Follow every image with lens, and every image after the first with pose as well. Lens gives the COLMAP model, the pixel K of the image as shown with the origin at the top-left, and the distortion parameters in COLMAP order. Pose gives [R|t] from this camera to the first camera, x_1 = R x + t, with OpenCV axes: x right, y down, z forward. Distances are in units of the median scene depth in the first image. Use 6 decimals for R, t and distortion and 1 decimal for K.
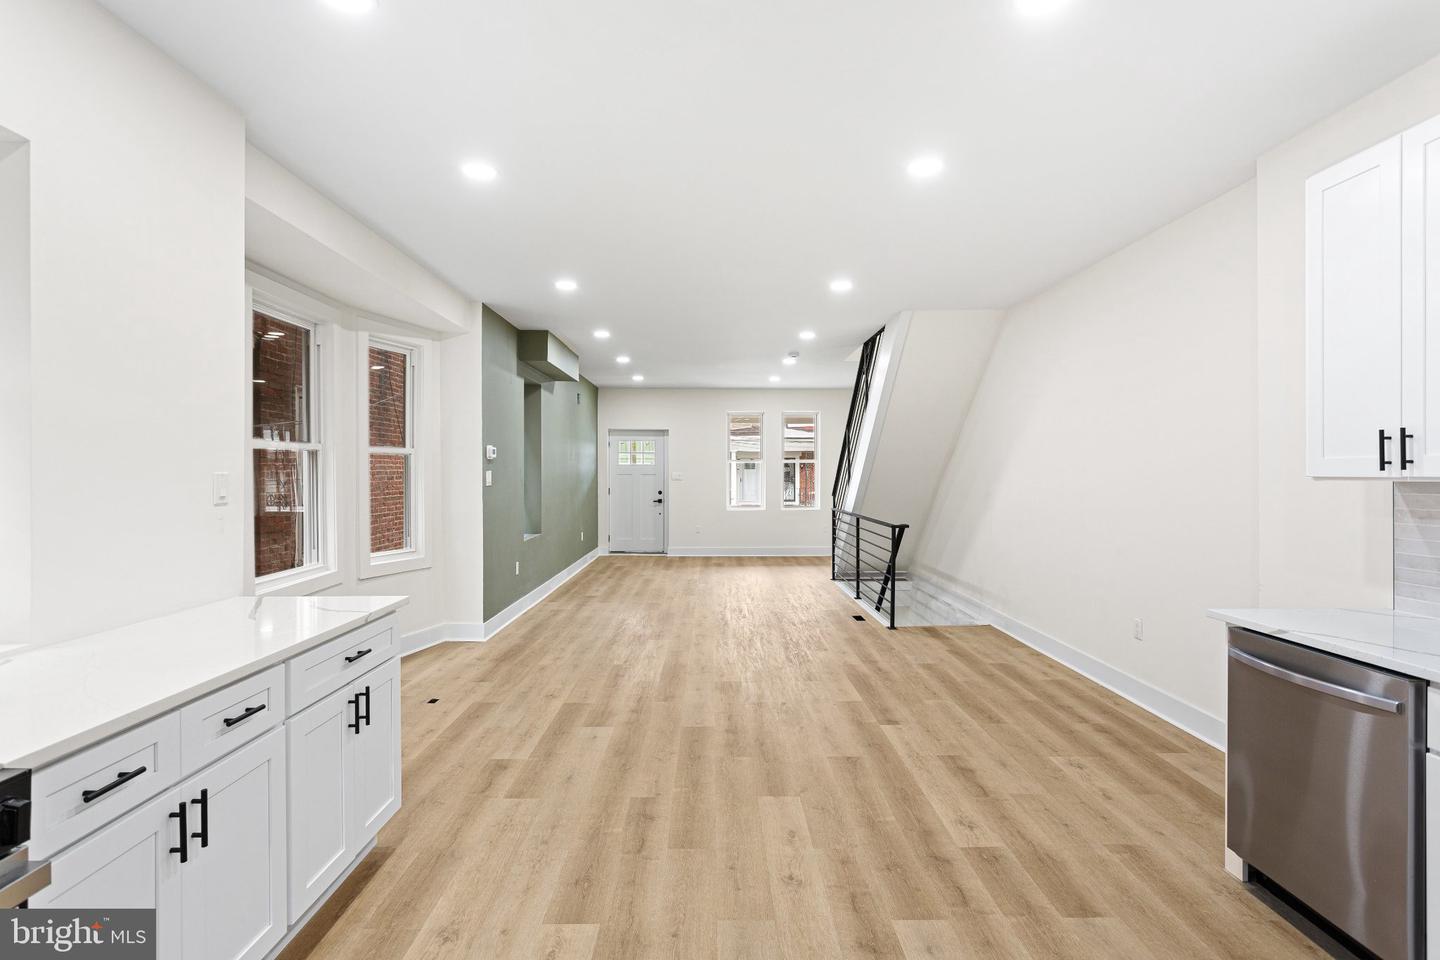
lens RADIAL K [[690.8, 0, 719.2], [0, 690.8, 477.2], [0, 0, 1]] dist [0.027693, 0.000389]
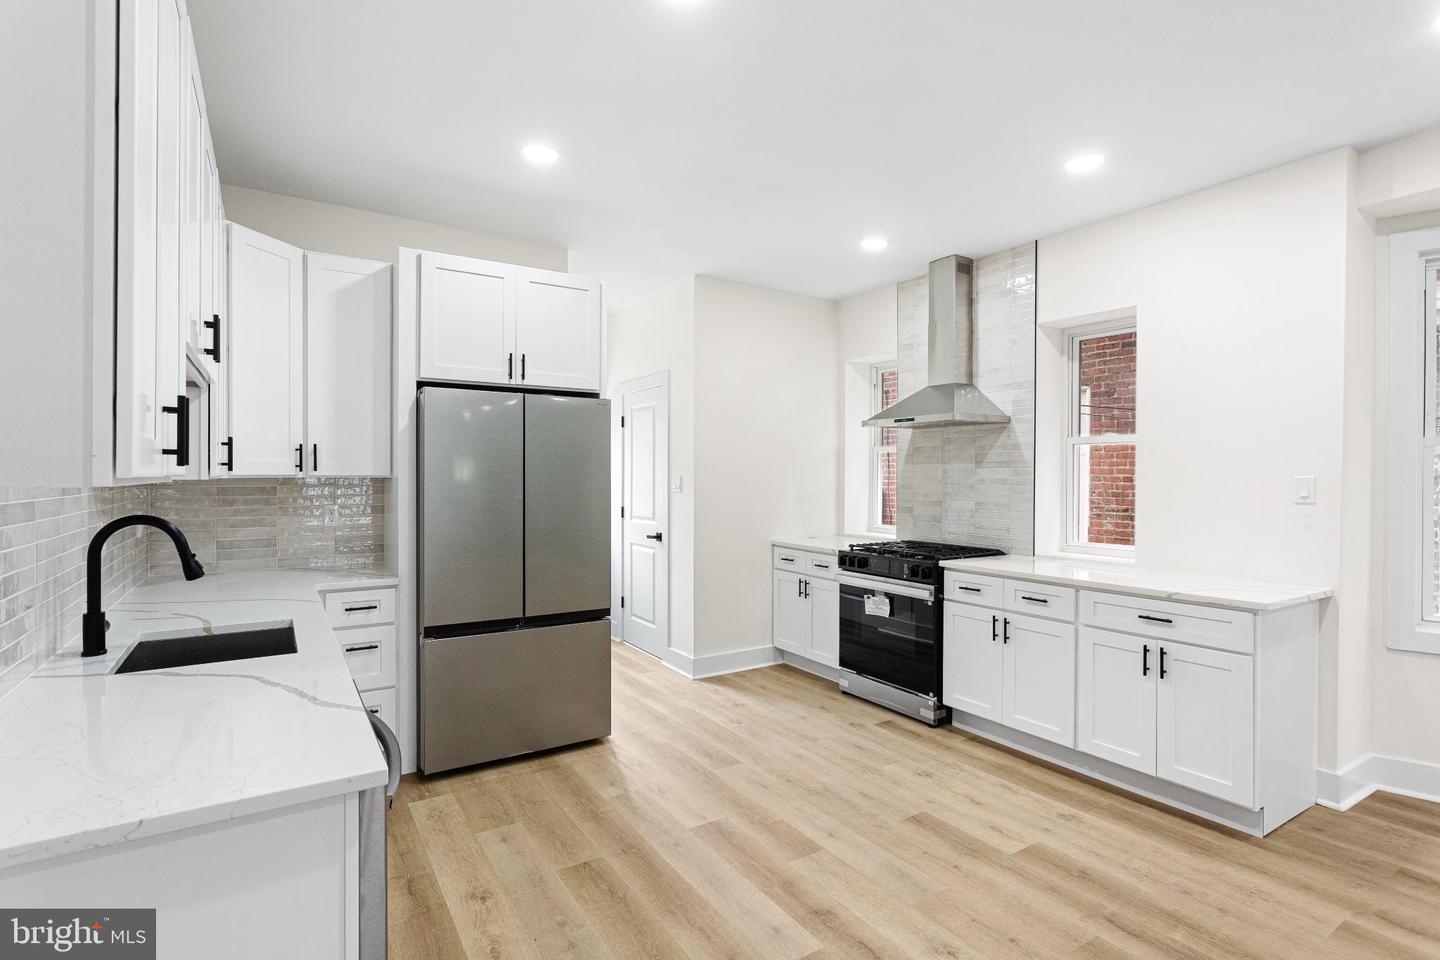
lens RADIAL K [[690.8, 0, 717.9], [0, 690.8, 479.9], [0, 0, 1]] dist [0.027693, 0.000389]
pose [[-0.847648, -0.006228, -0.530523, 0.853273], [-0.012076, 0.999899, 0.007556, 0.001975], [0.530422, 0.012811, -0.847637, 1.679924]]
